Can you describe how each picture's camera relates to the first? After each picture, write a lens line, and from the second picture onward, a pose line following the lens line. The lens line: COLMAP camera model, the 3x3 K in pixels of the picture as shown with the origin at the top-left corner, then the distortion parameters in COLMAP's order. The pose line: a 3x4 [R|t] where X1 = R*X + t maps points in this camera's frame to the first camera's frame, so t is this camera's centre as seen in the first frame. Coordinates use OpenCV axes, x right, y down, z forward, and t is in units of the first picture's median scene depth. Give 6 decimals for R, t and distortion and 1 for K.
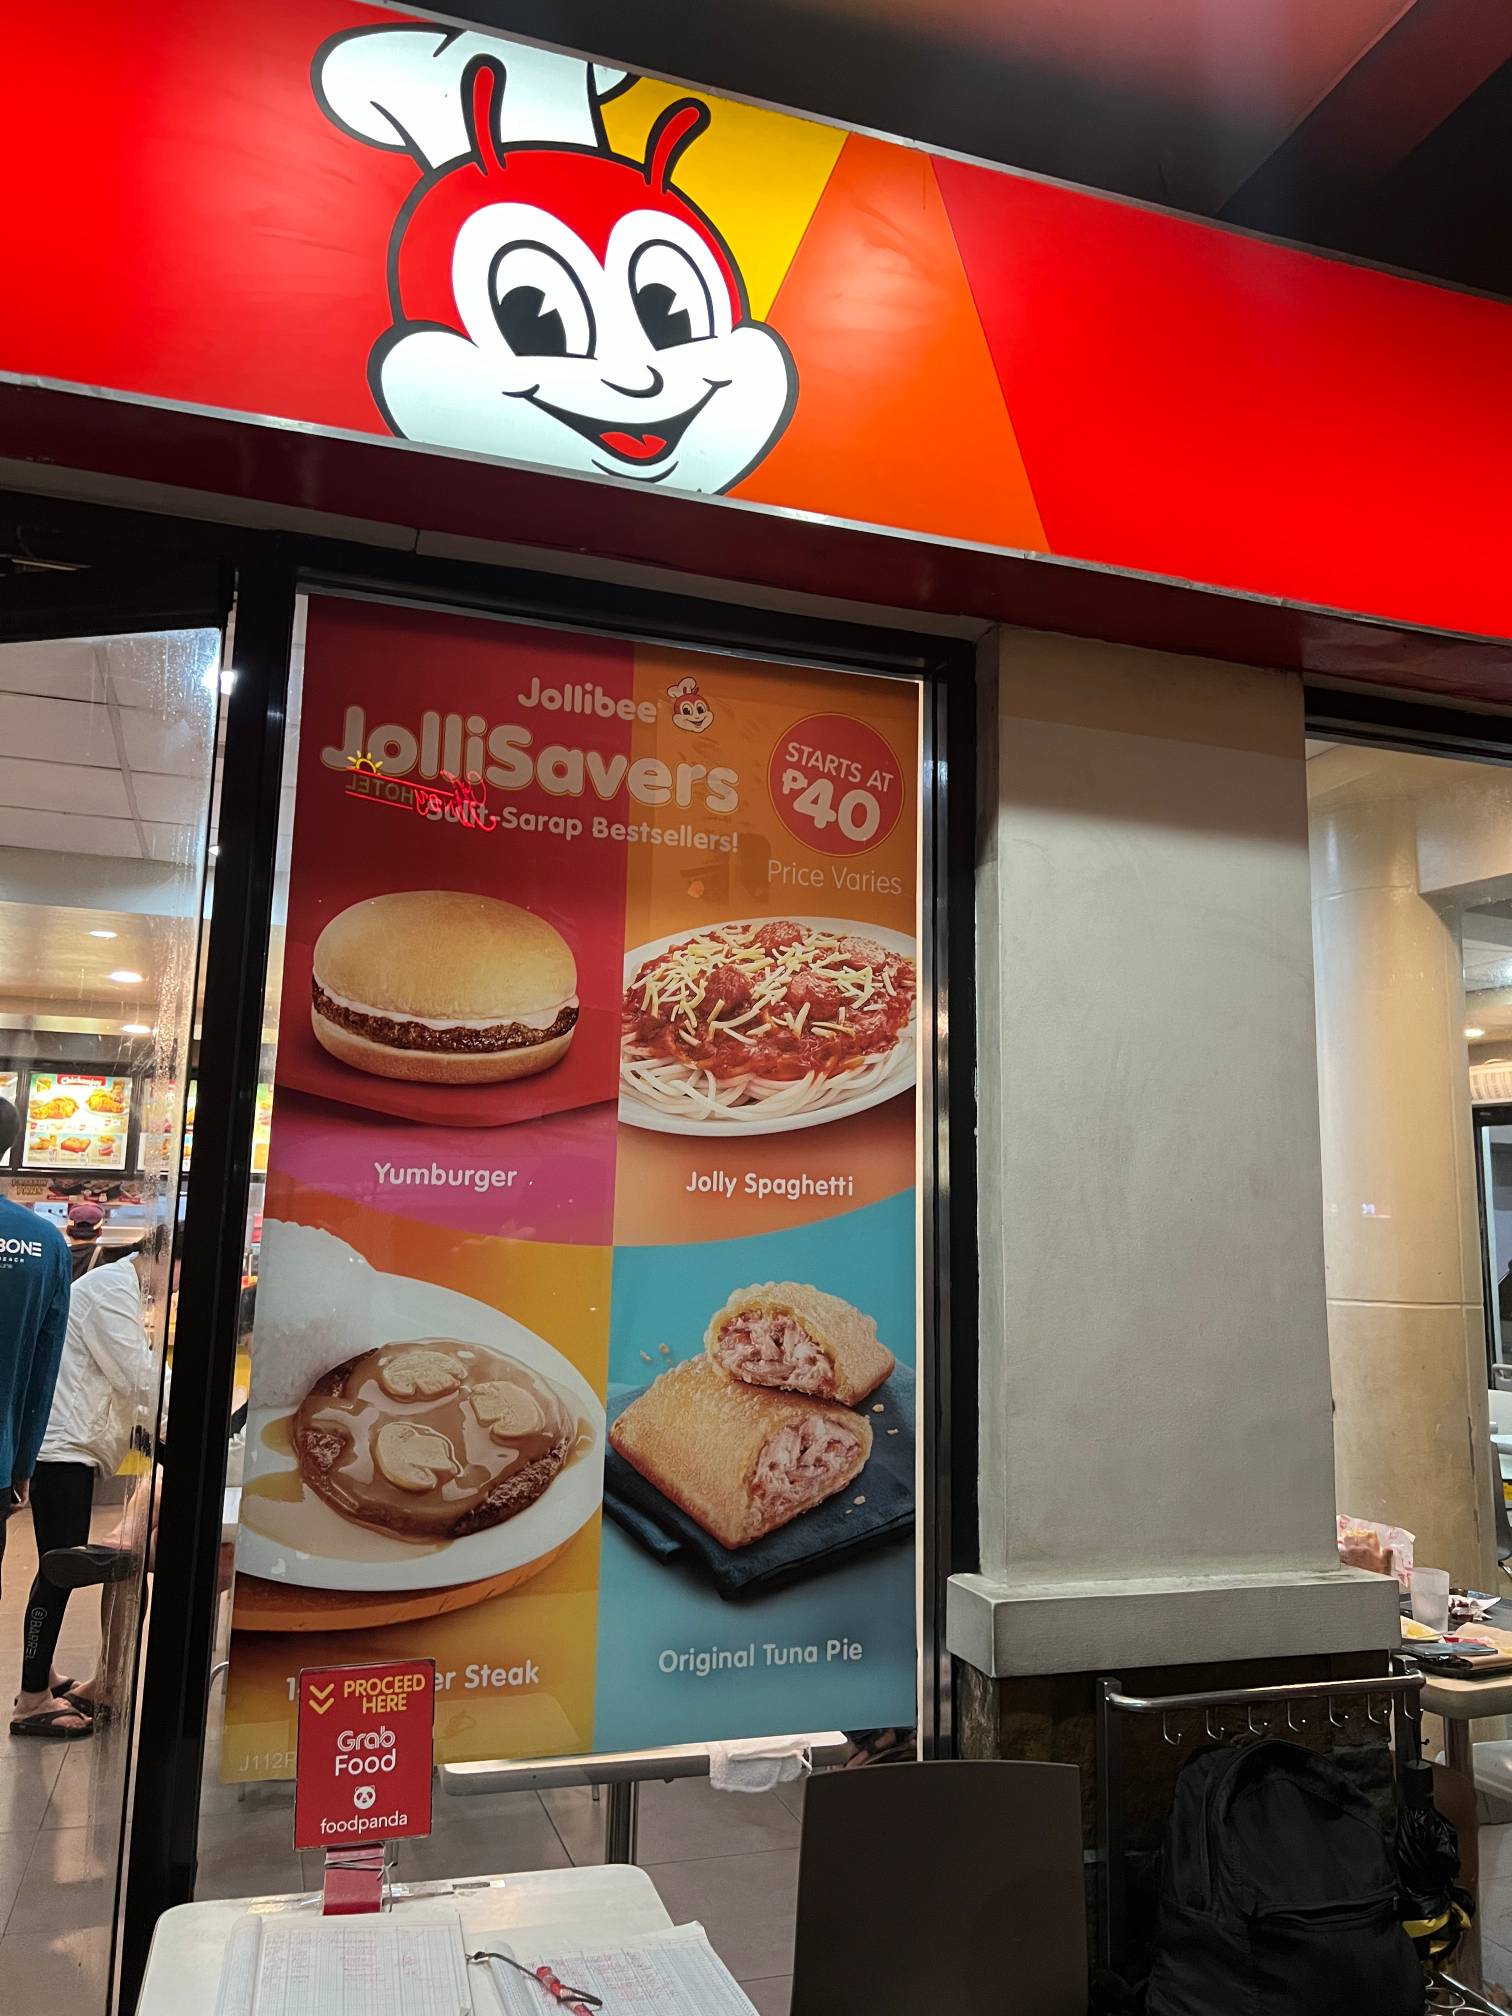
lens RADIAL K [[1508.8, 0, 761.2], [0, 1508.8, 975.4], [0, 0, 1]] dist [0.089469, -0.110312]
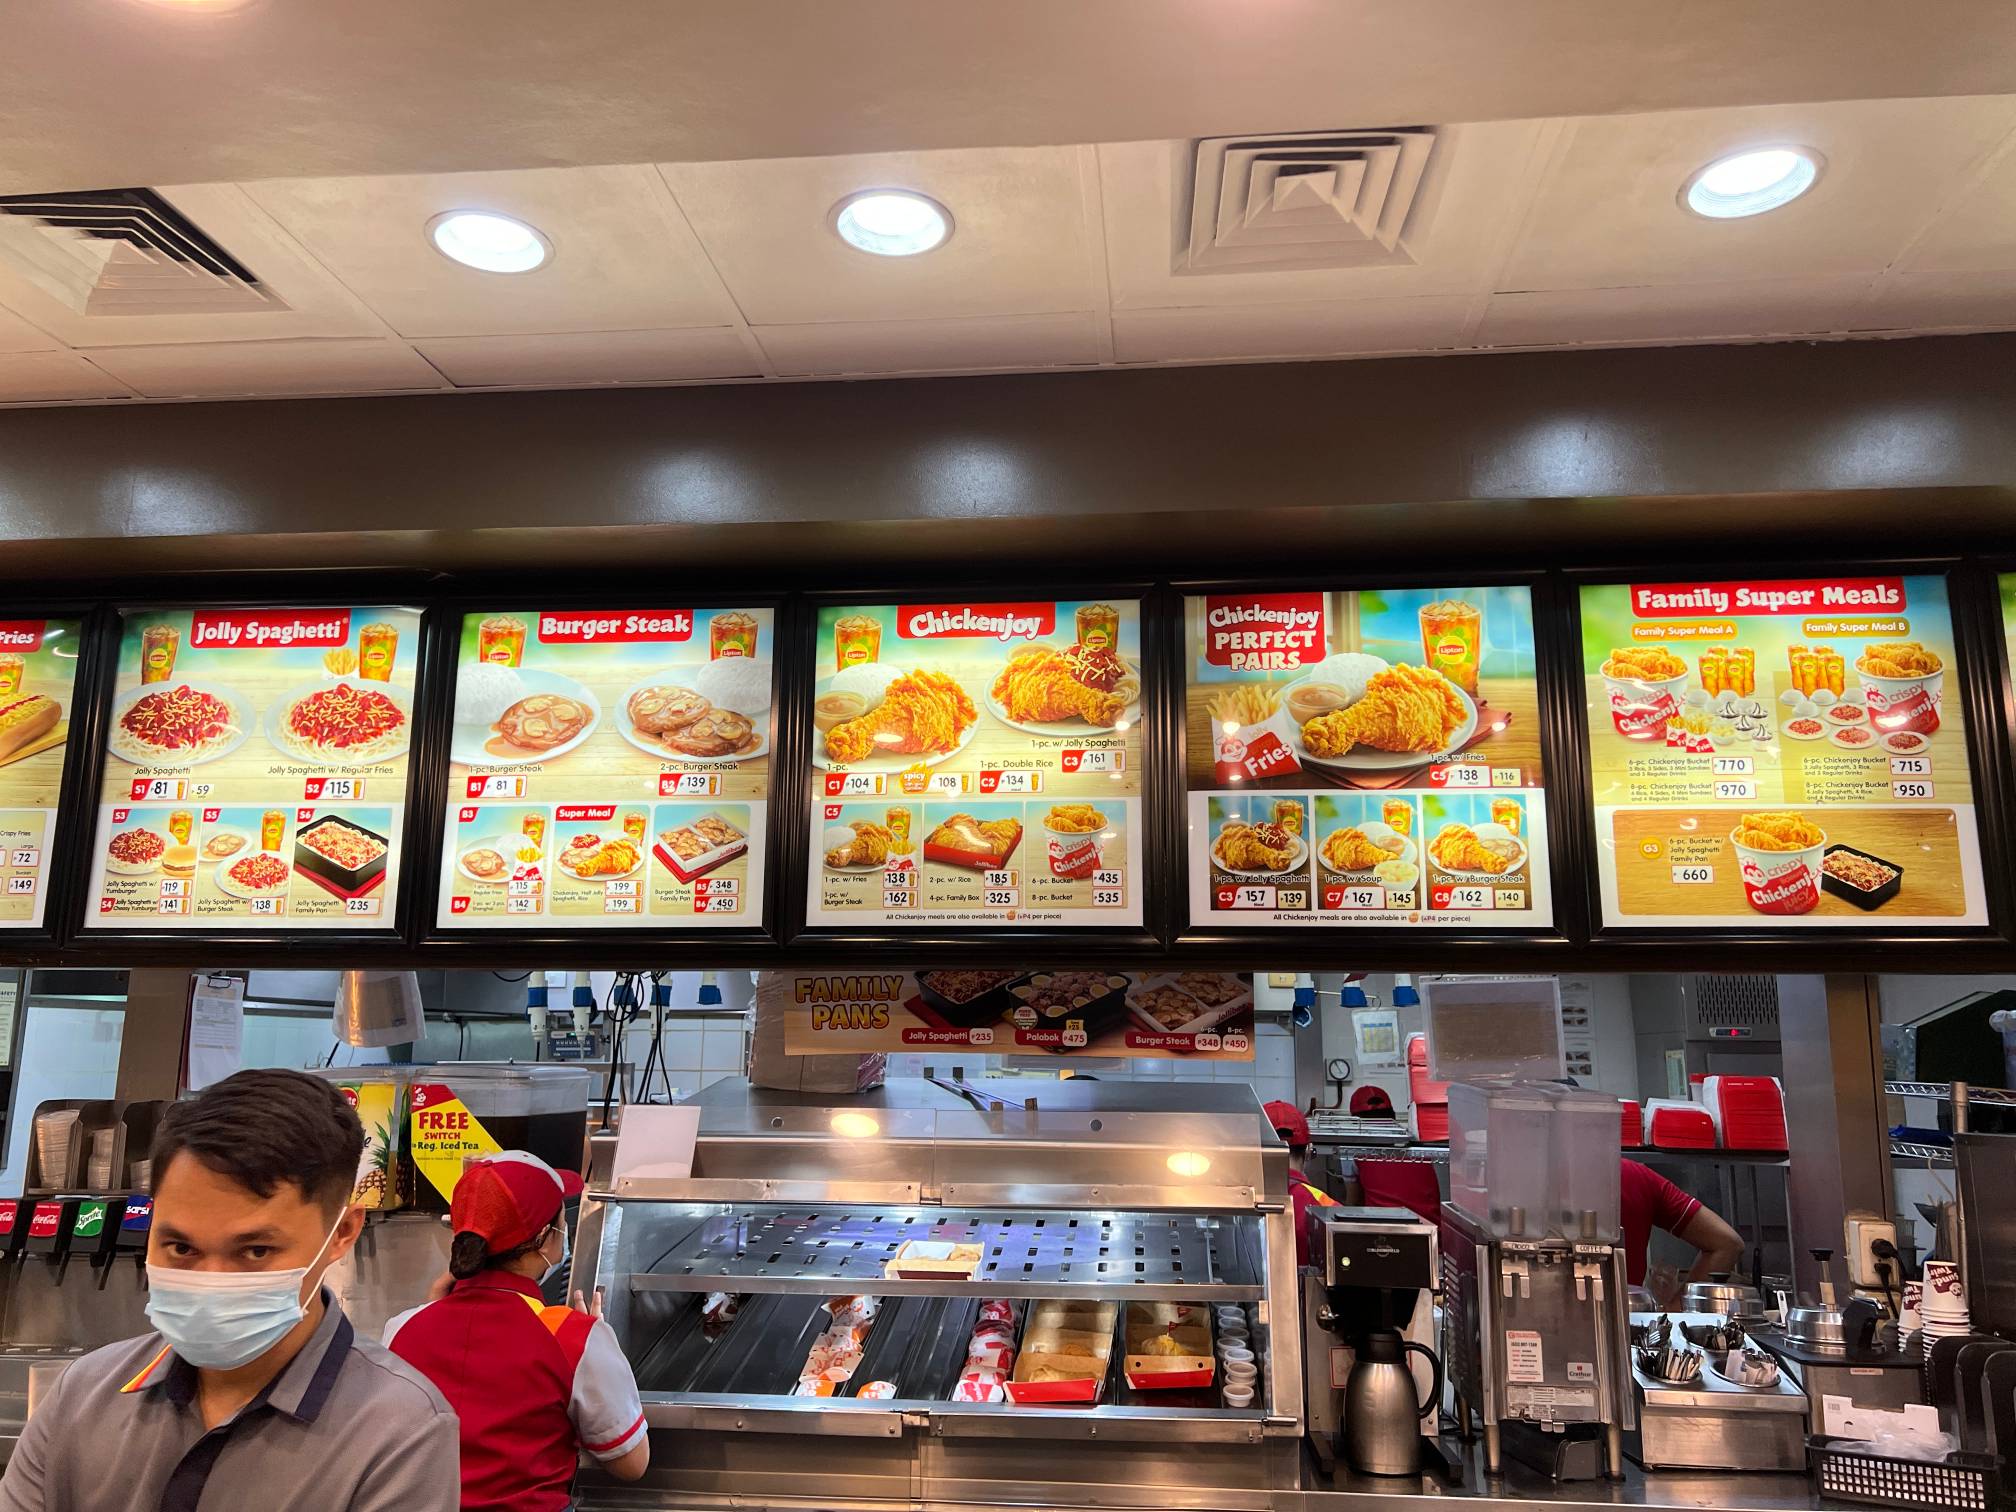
lens RADIAL K [[1508.8, 0, 999.7], [0, 1508.8, 754.7], [0, 0, 1]] dist [0.089469, -0.110312]
pose [[0.913895, -0.086602, -0.396605, -1.668939], [0.078491, 0.996240, -0.036671, 0.523488], [0.398289, 0.002384, 0.917257, 3.753851]]
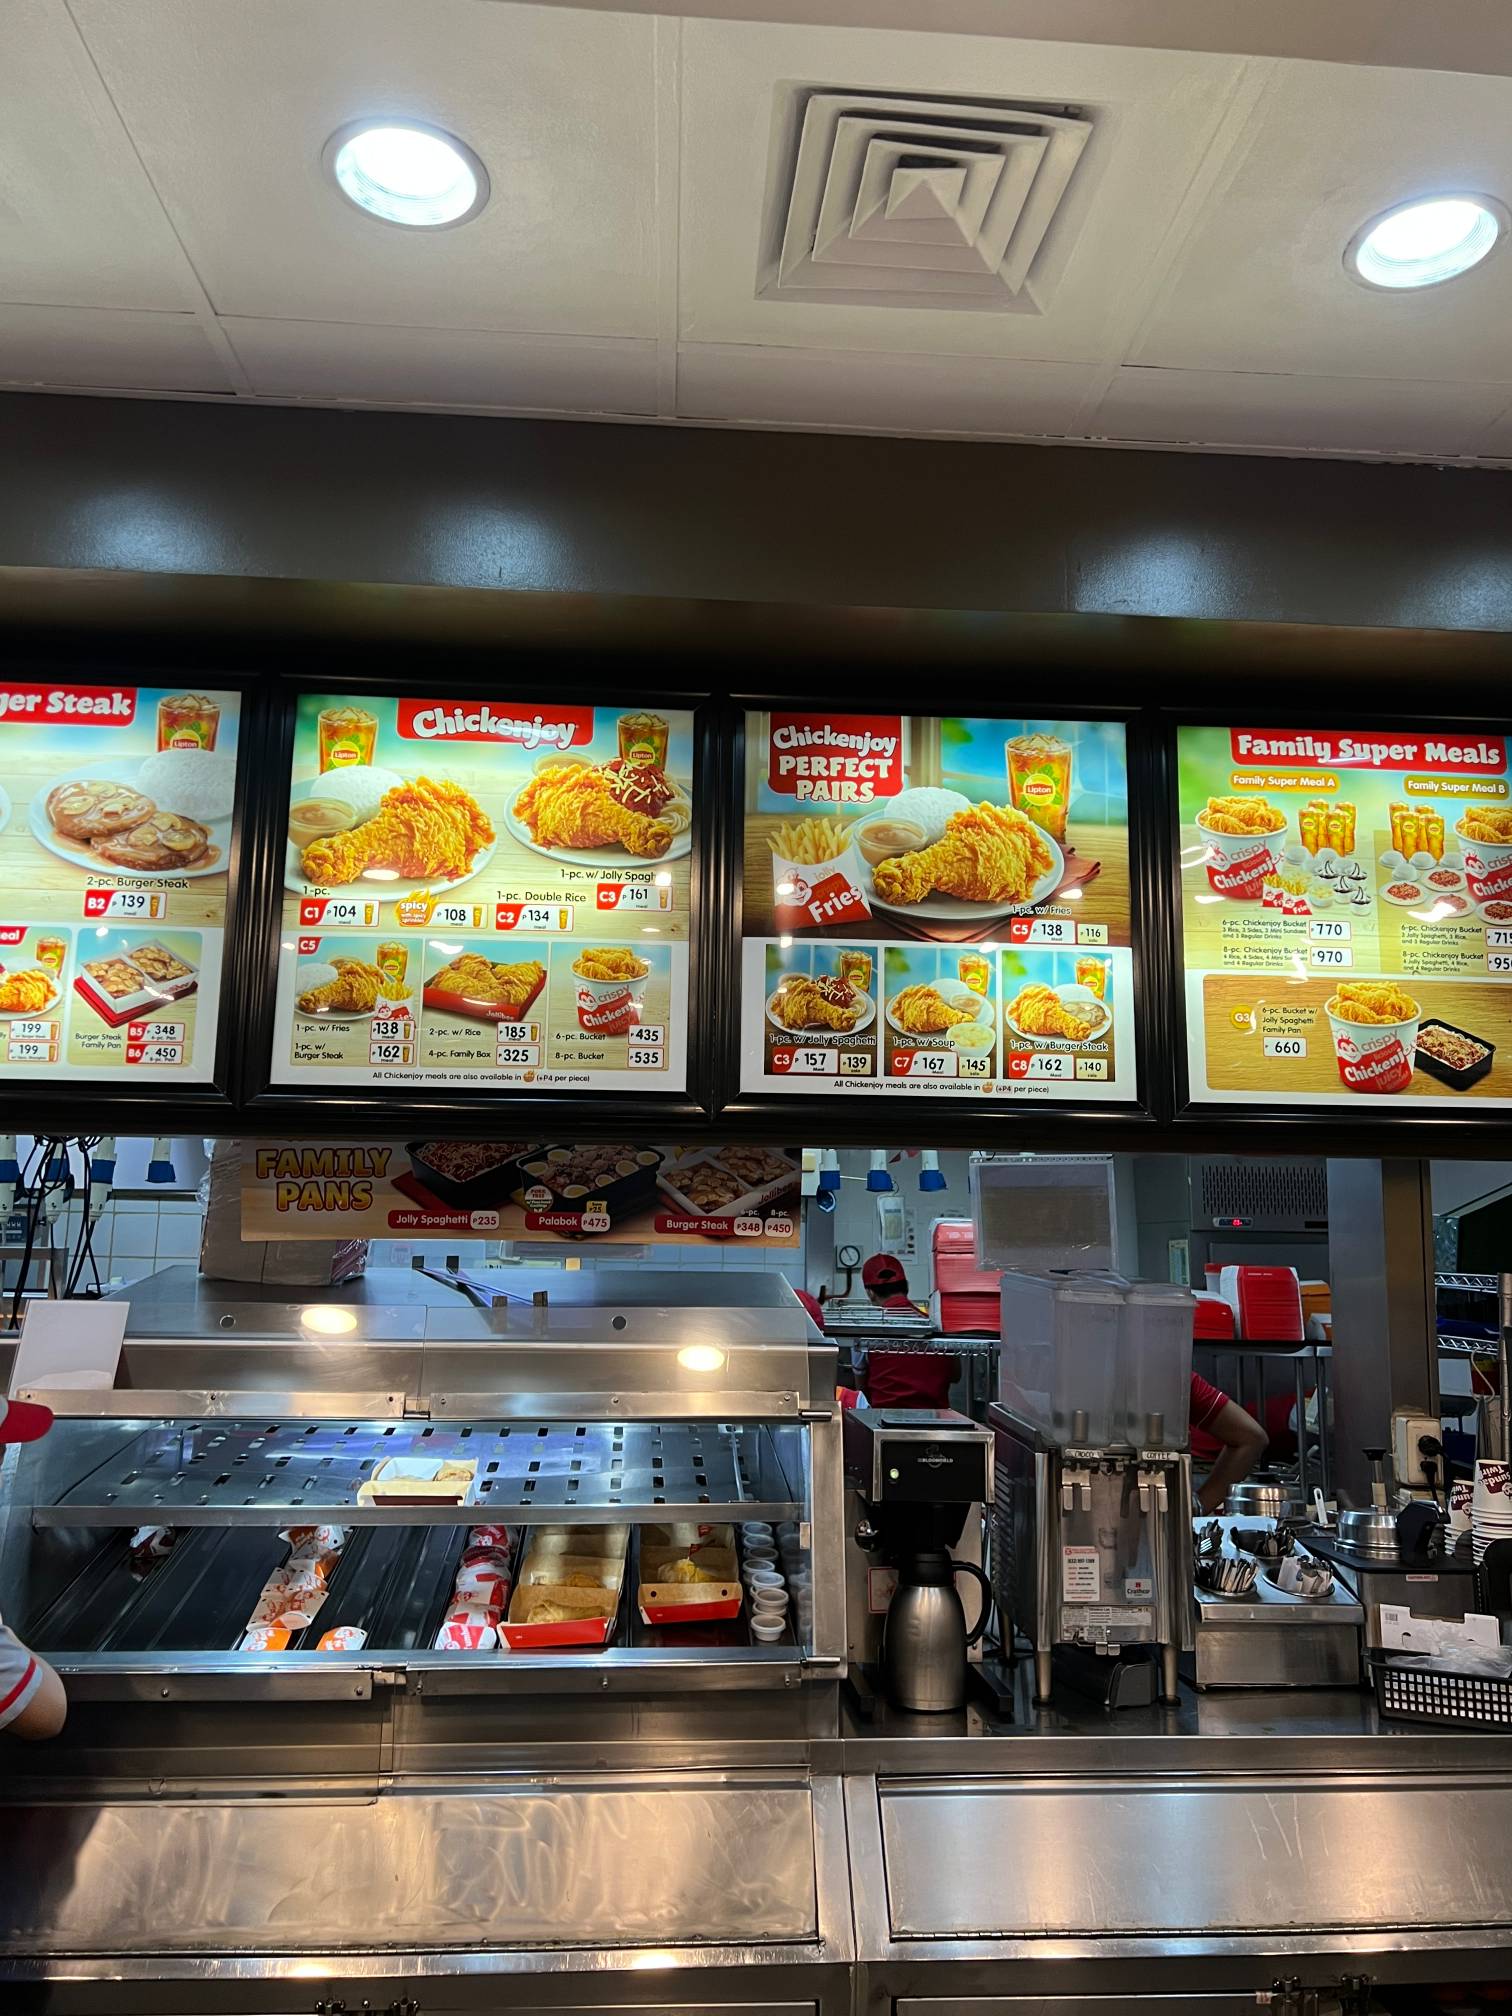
lens RADIAL K [[1562.9, 0, 773.2], [0, 1562.9, 981.2], [0, 0, 1]] dist [0.112441, -0.229382]
pose [[0.970268, -0.041251, -0.238490, -1.745452], [0.043531, 0.999043, 0.004297, 0.549597], [0.238084, -0.014551, 0.971135, 3.899280]]
